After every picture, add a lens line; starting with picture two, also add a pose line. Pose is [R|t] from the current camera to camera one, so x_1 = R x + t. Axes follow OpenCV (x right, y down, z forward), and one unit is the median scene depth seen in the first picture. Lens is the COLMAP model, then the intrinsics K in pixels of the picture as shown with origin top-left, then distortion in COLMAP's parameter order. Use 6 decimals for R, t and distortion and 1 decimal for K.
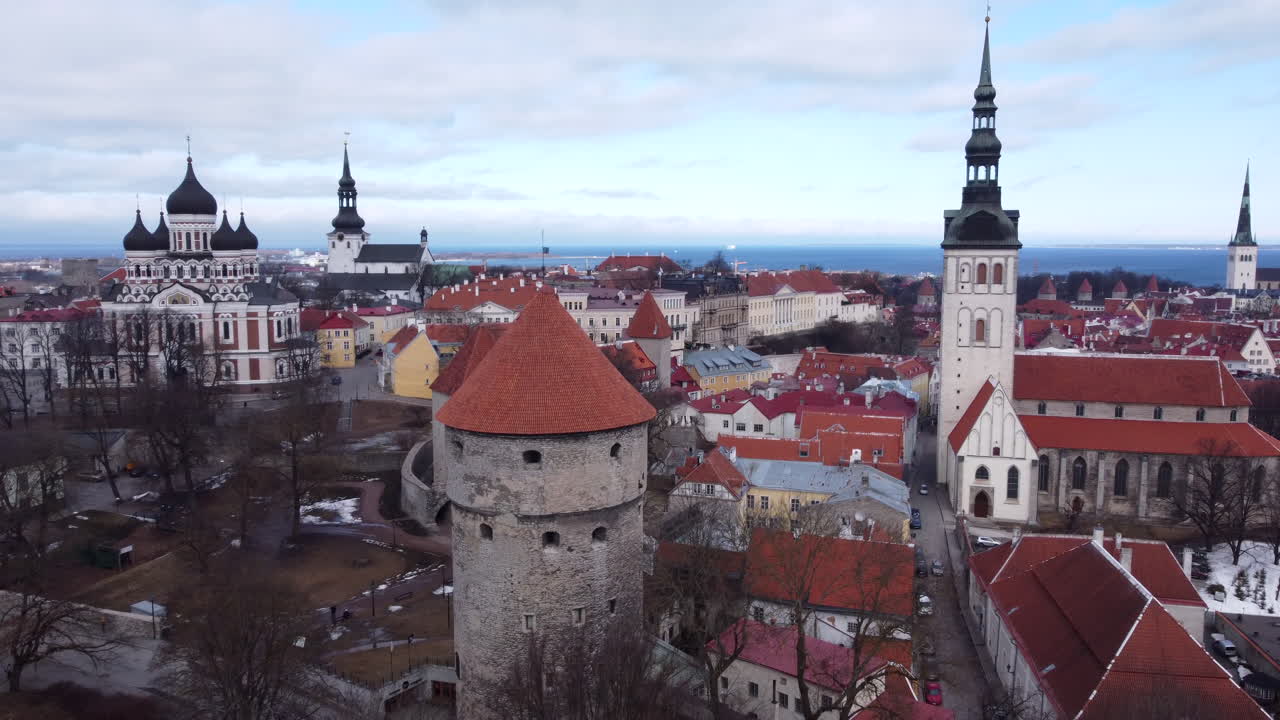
lens RADIAL K [[1015.6, 0, 640.0], [0, 1015.6, 360.0], [0, 0, 1]] dist [0.000340, -0.009271]
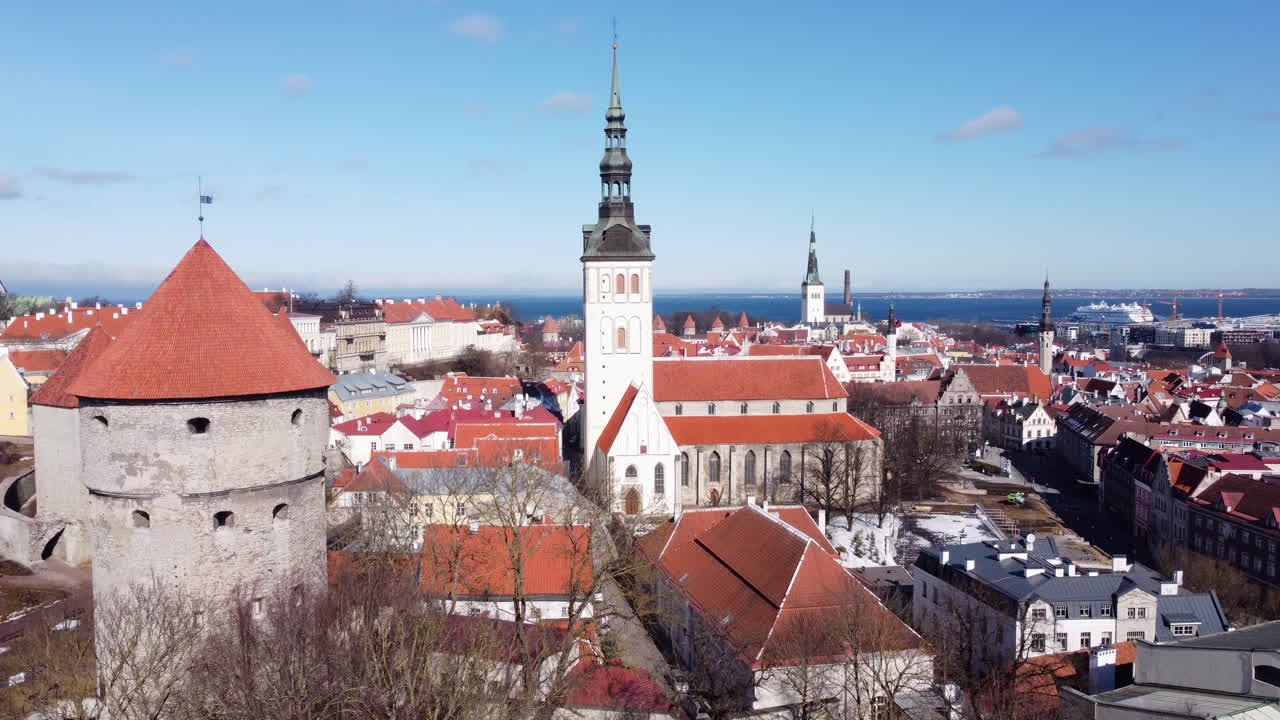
lens RADIAL K [[1010.9, 0, 640.0], [0, 1010.9, 360.0], [0, 0, 1]] dist [0.001813, 0.002896]
pose [[0.931551, -0.030018, 0.362369, -0.027534], [0.048364, 0.997961, -0.041660, 0.038912], [-0.360380, 0.056334, 0.931103, 0.020556]]
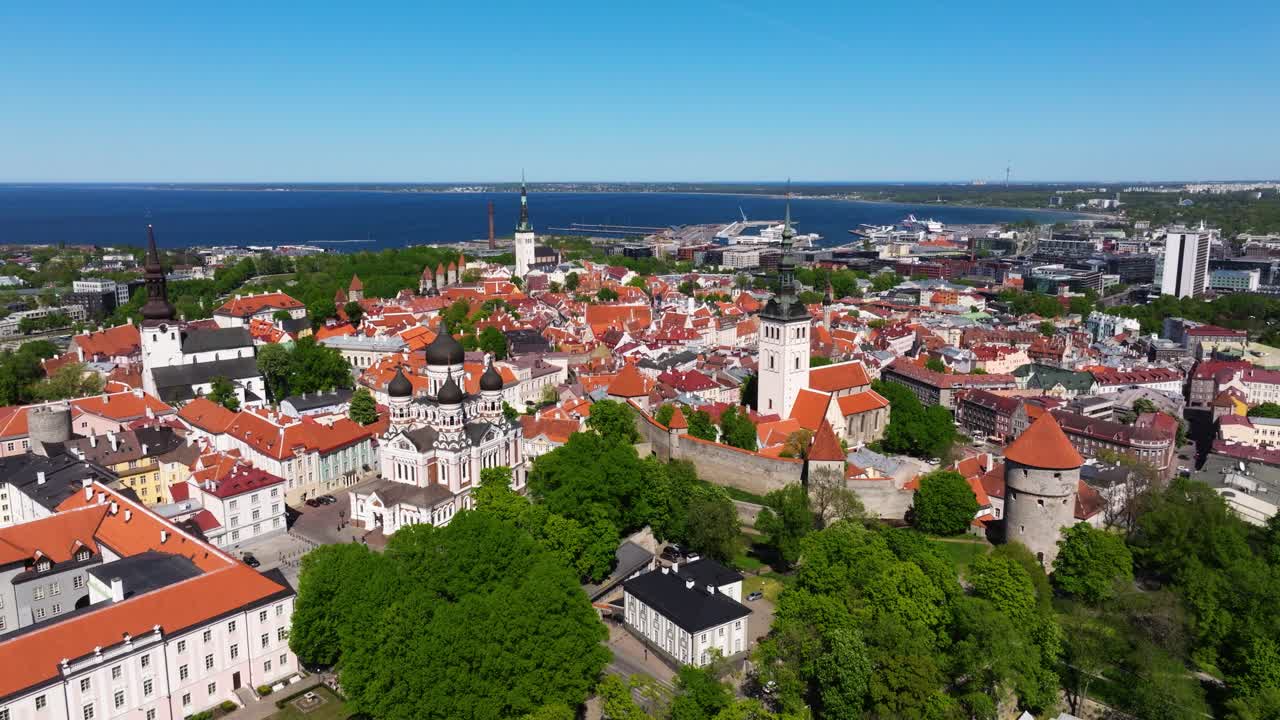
lens RADIAL K [[956.4, 0, 660.4], [0, 956.4, 360.3], [0, 0, 1]] dist [0.006565, 0.000686]
pose [[0.622061, -0.142995, 0.769800, -1.201098], [0.086684, 0.989715, 0.113798, -0.261700], [-0.778155, -0.004060, 0.628059, 0.090870]]
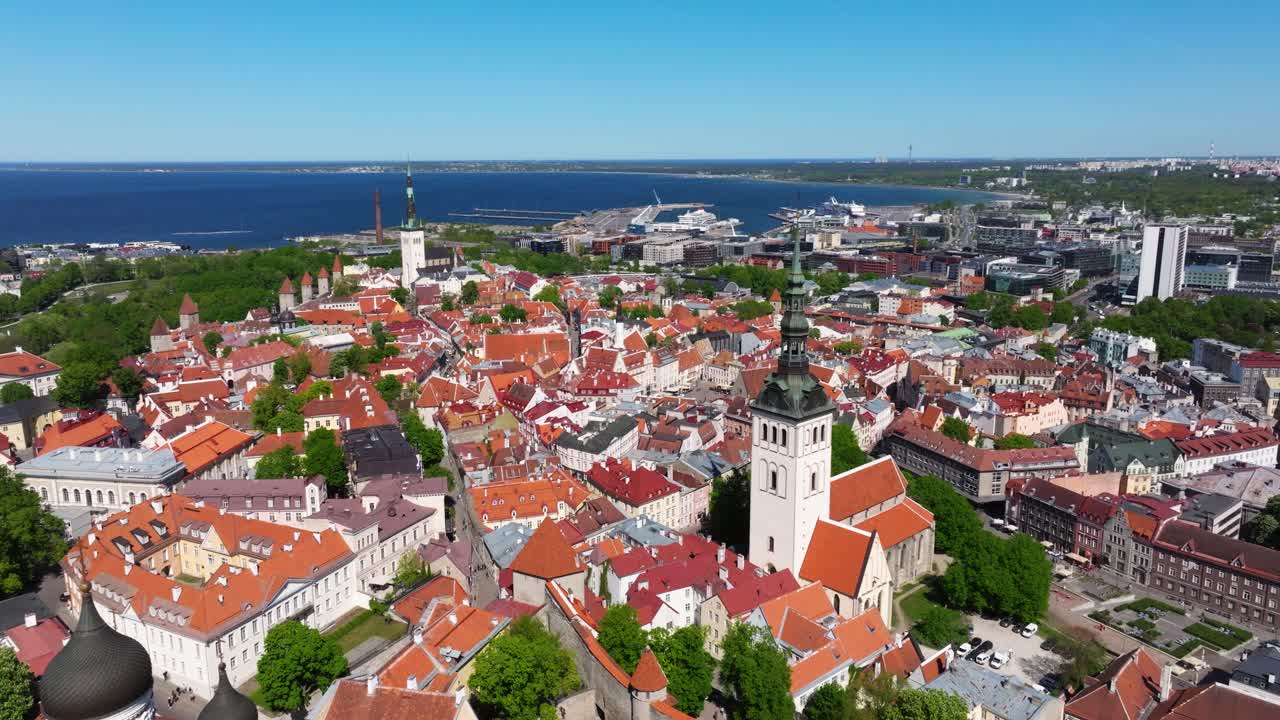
lens RADIAL K [[956.4, 0, 660.4], [0, 956.4, 360.3], [0, 0, 1]] dist [0.006565, 0.000686]
pose [[0.544119, -0.173232, 0.820930, -0.669754], [0.095780, 0.984881, 0.144345, -0.354332], [-0.833523, 0.000088, 0.552484, 0.541386]]
